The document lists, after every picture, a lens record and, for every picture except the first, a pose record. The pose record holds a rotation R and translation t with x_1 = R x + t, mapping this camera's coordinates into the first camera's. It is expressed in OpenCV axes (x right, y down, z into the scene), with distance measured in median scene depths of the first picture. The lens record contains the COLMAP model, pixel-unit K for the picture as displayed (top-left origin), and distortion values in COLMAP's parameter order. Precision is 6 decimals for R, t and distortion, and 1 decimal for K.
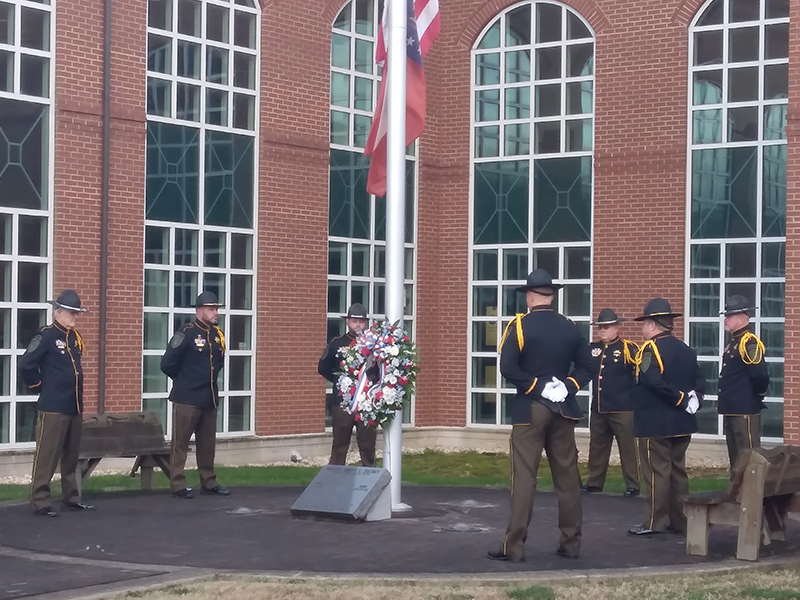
lens RADIAL K [[1784.9, 0, 398.9], [0, 1784.9, 302.8], [0, 0, 1]] dist [0.034688, 0.000000]
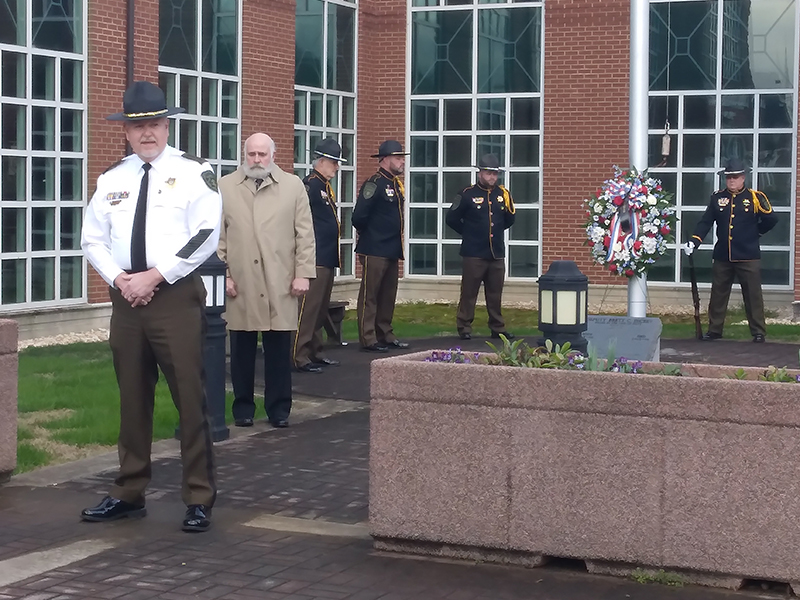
lens RADIAL K [[1784.9, 0, 358.0], [0, 1784.9, 266.0], [0, 0, 1]] dist [0.034688, 0.000000]
pose [[0.978964, -0.010712, 0.203752, -0.244634], [-0.001929, 0.998090, 0.061742, 0.001561], [-0.204024, -0.060836, 0.977074, 0.038514]]
